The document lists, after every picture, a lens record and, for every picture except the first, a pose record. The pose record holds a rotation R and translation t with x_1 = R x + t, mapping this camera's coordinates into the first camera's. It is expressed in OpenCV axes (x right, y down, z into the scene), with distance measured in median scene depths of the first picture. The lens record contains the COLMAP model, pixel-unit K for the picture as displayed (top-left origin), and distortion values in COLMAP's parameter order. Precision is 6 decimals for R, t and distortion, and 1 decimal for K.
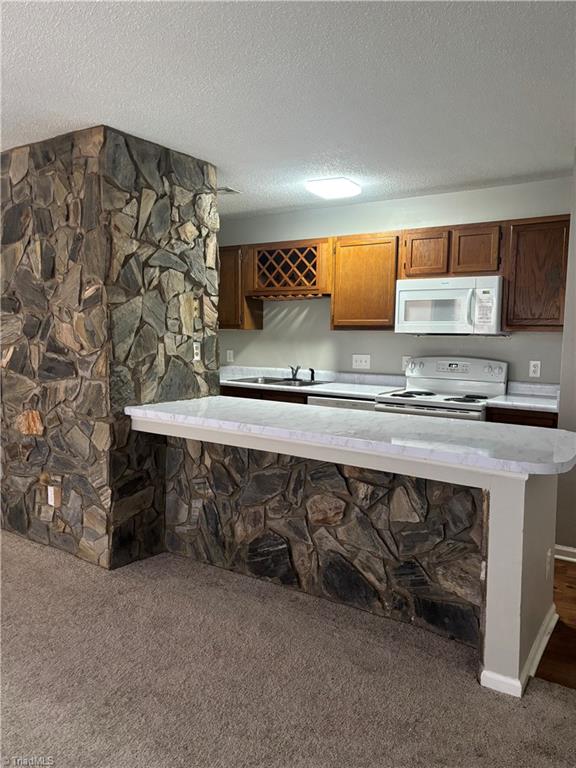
lens RADIAL K [[592.4, 0, 288.0], [0, 592.4, 384.0], [0, 0, 1]] dist [0.029203, 0.001823]
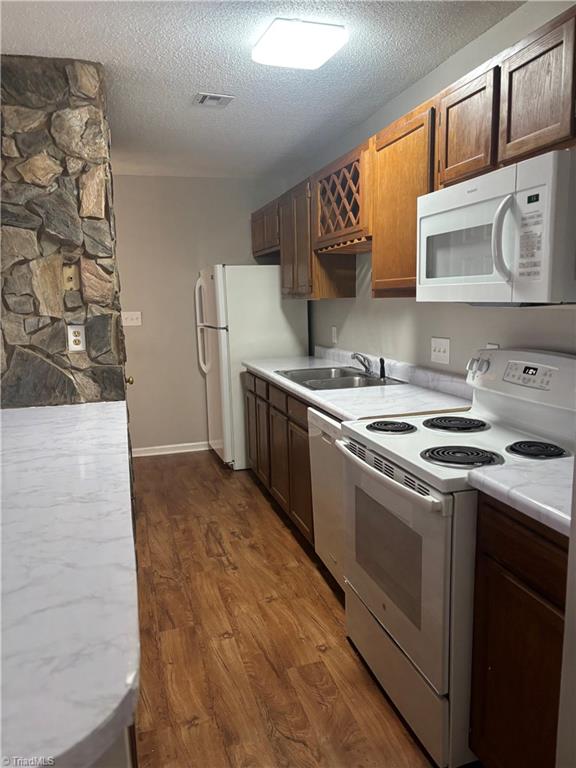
lens RADIAL K [[592.4, 0, 288.0], [0, 592.4, 384.0], [0, 0, 1]] dist [0.029203, 0.001823]
pose [[0.751957, 0.067263, -0.655771, 0.515666], [-0.023207, 0.996865, 0.075639, -0.060196], [0.658803, -0.041659, 0.751161, 0.624447]]
